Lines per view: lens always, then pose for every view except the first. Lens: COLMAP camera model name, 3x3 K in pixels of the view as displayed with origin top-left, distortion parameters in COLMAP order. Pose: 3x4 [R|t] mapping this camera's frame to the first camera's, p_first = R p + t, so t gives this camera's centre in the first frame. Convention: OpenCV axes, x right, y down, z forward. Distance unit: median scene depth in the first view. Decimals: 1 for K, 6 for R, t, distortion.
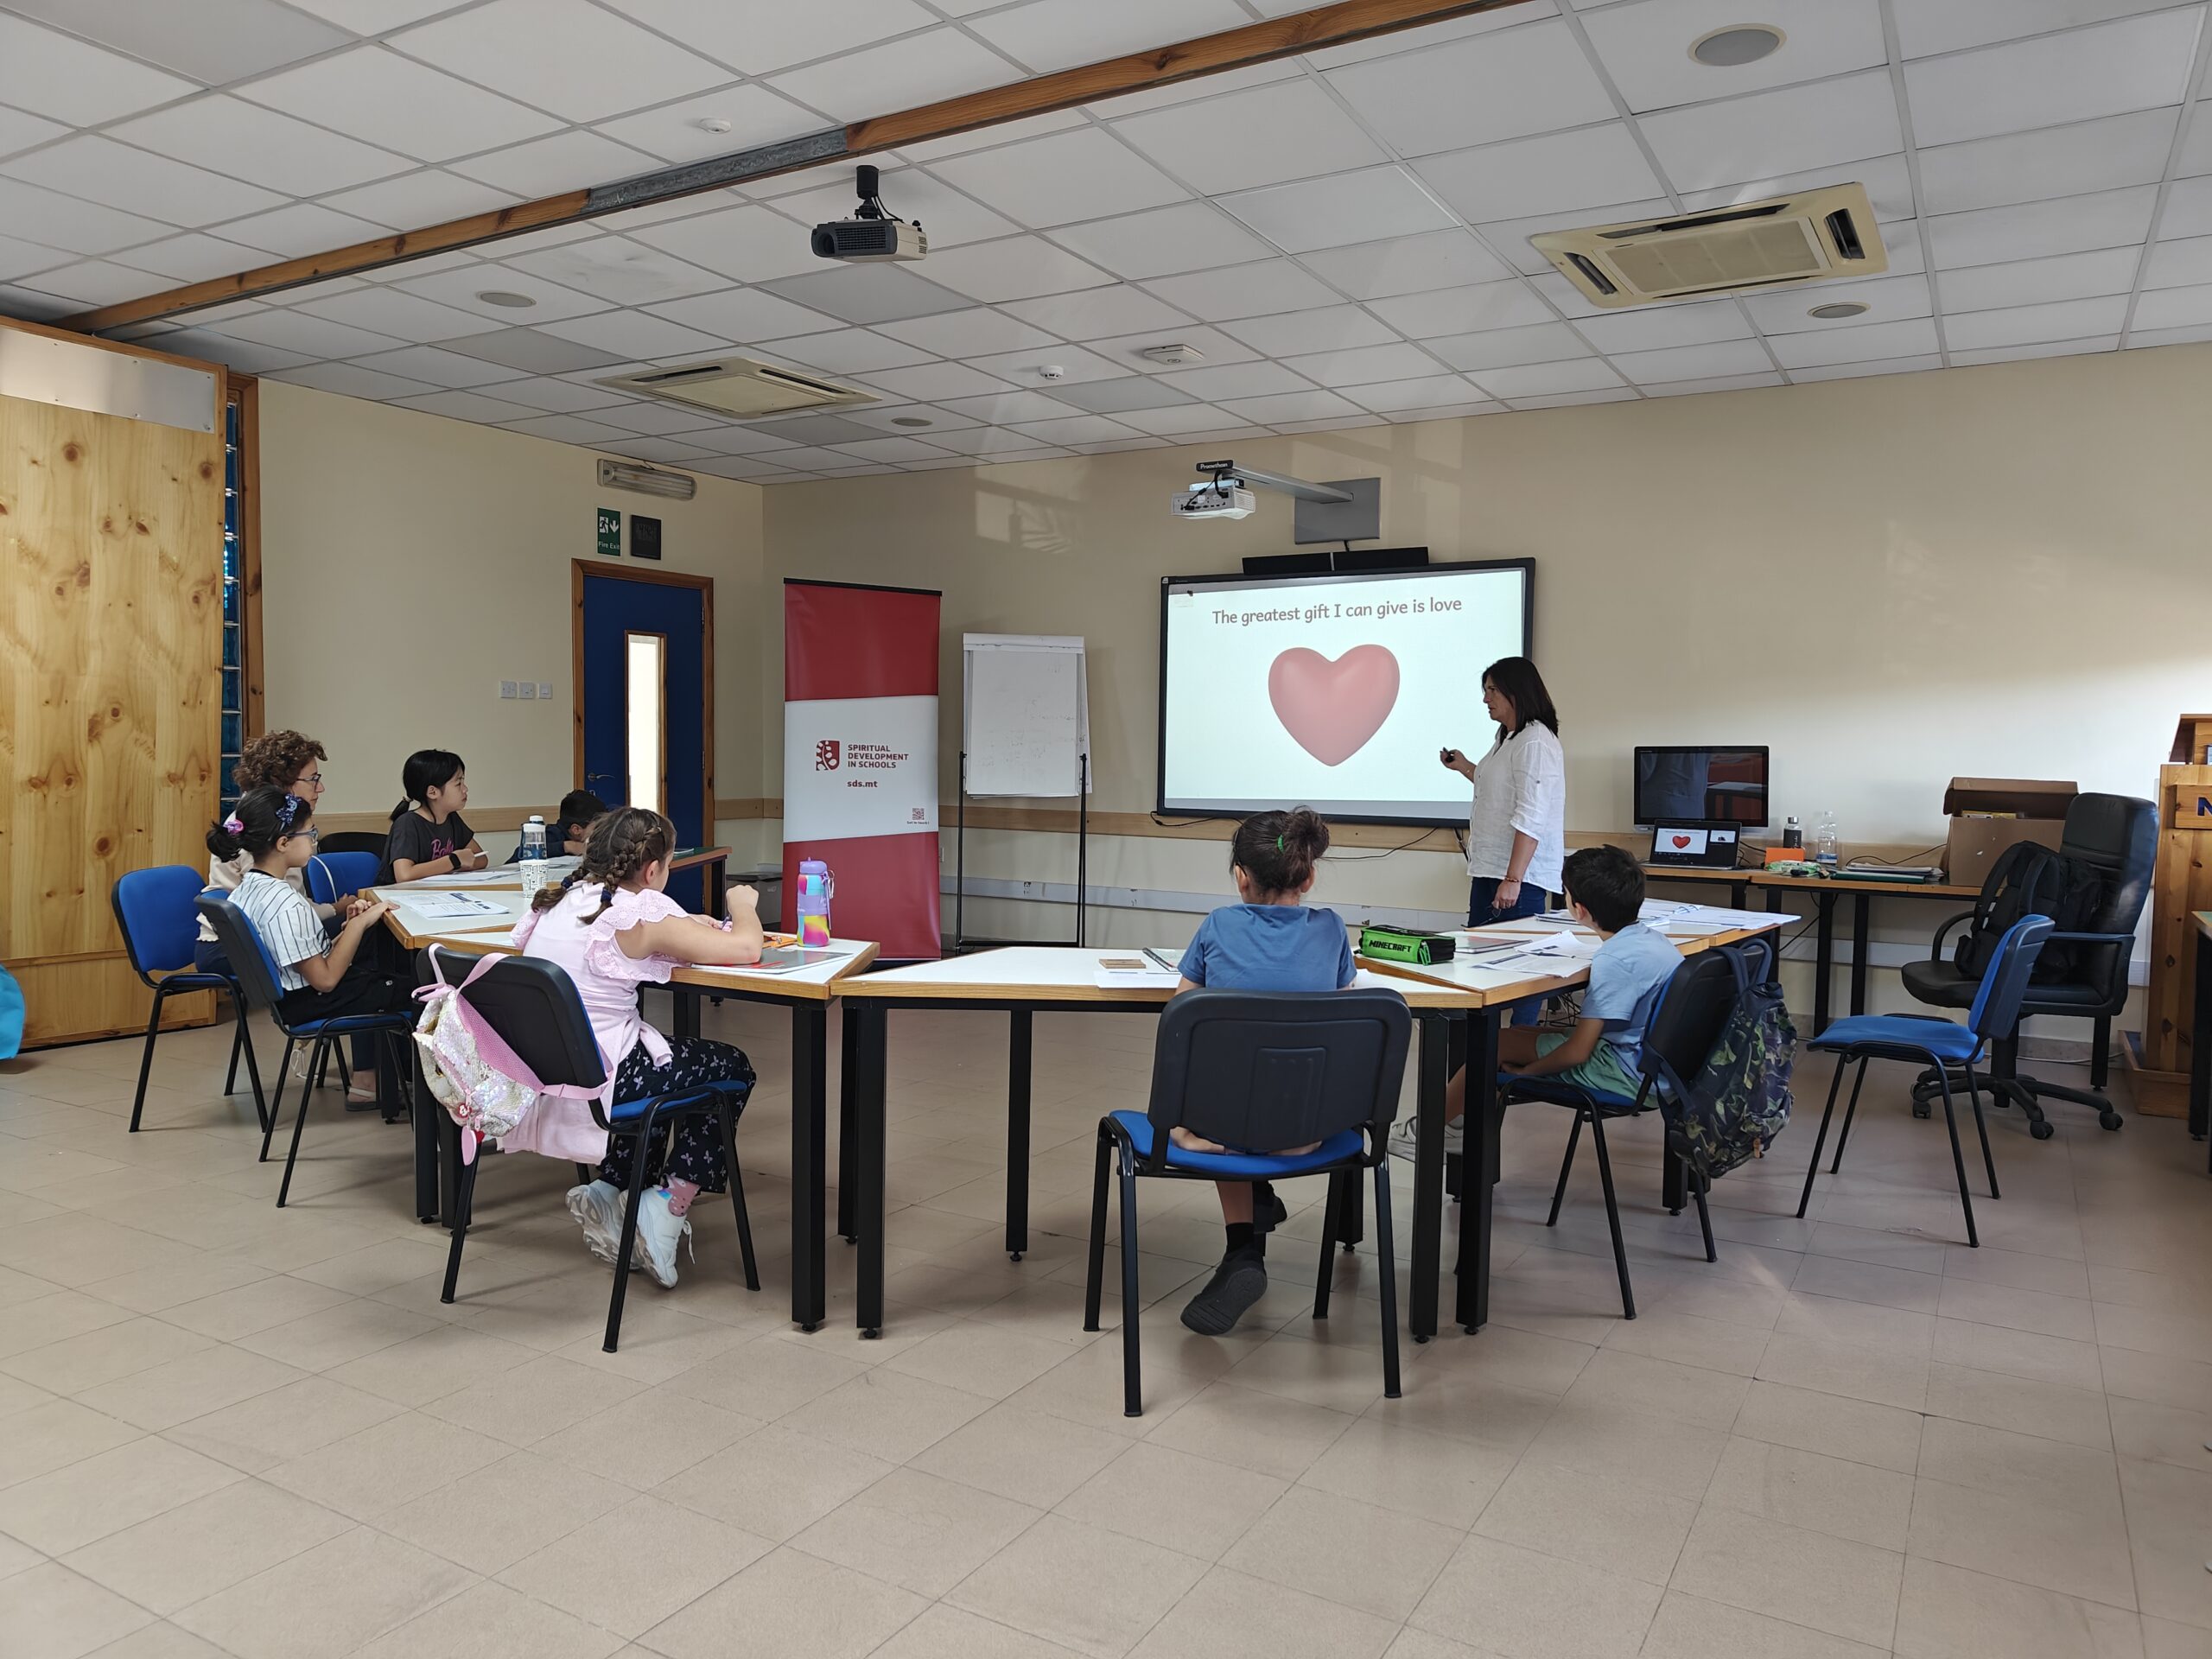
lens RADIAL K [[1534.4, 0, 1106.0], [0, 1534.4, 829.5], [0, 0, 1]] dist [0.002205, 0.001828]
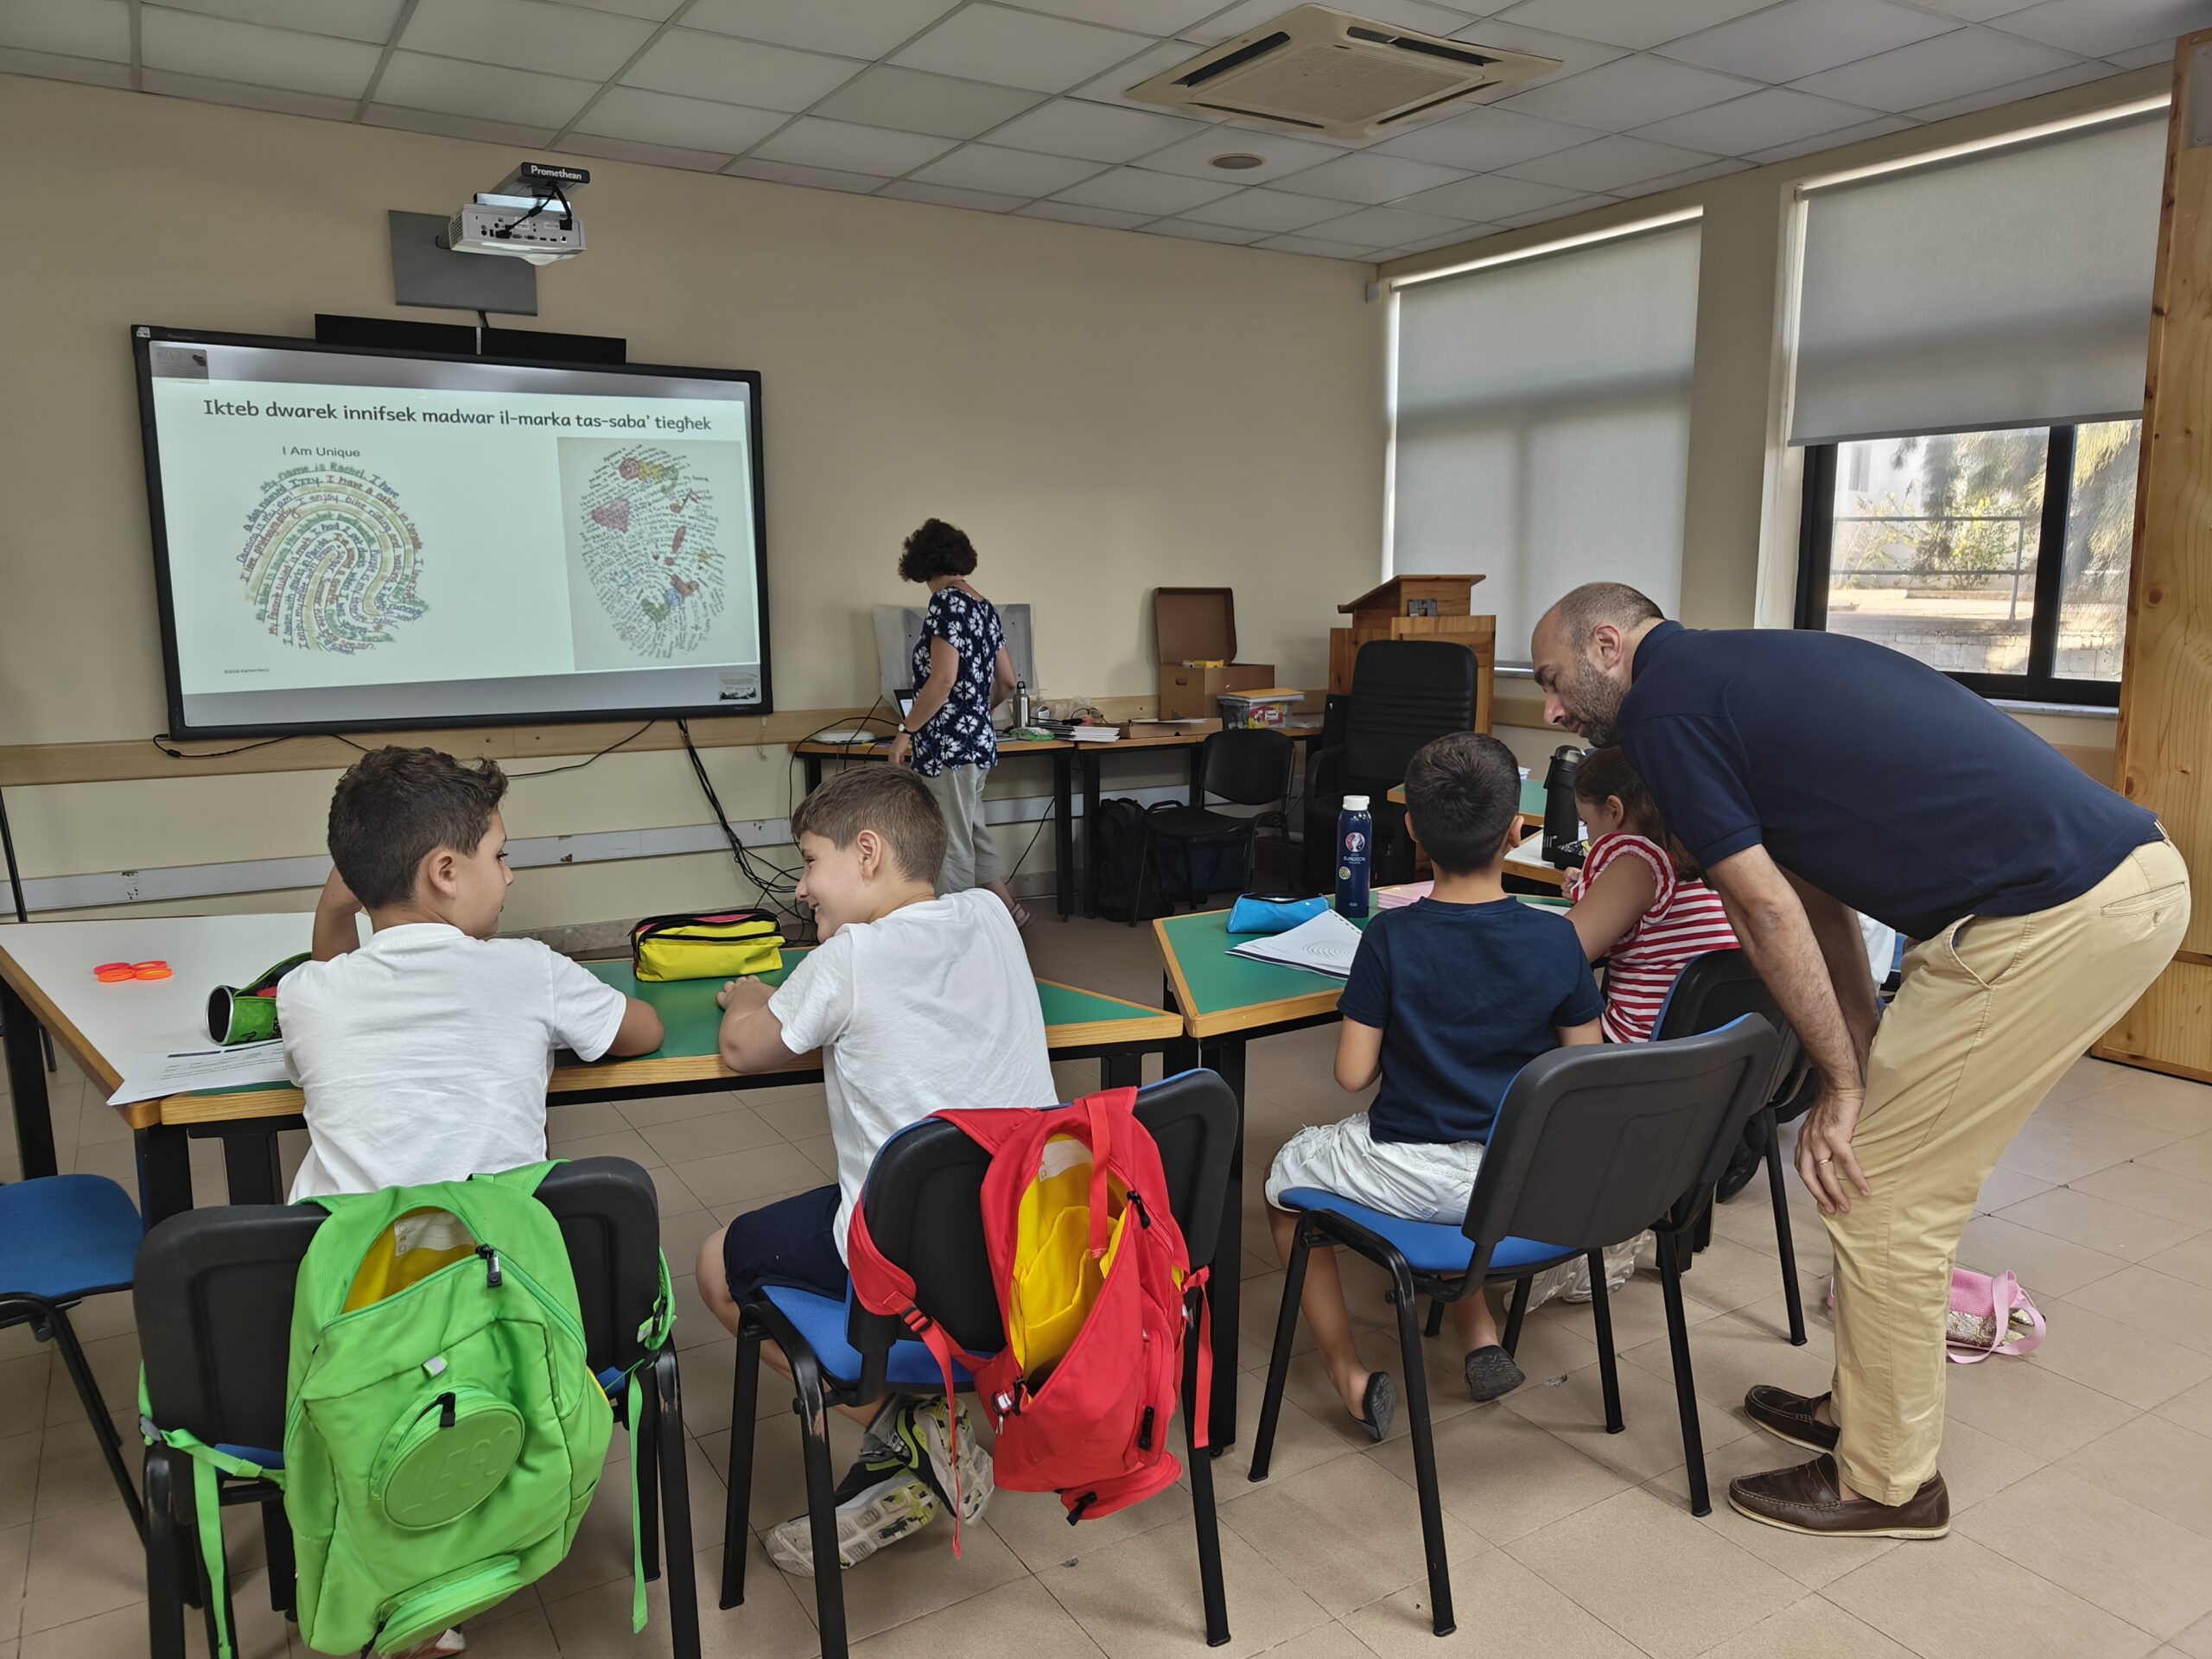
lens RADIAL K [[1534.4, 0, 1106.0], [0, 1534.4, 829.5], [0, 0, 1]] dist [0.002205, 0.001828]
pose [[0.459792, -0.146233, 0.875903, -0.332210], [0.061572, 0.989224, 0.132831, -0.032764], [-0.885889, -0.007144, 0.463842, 0.419565]]
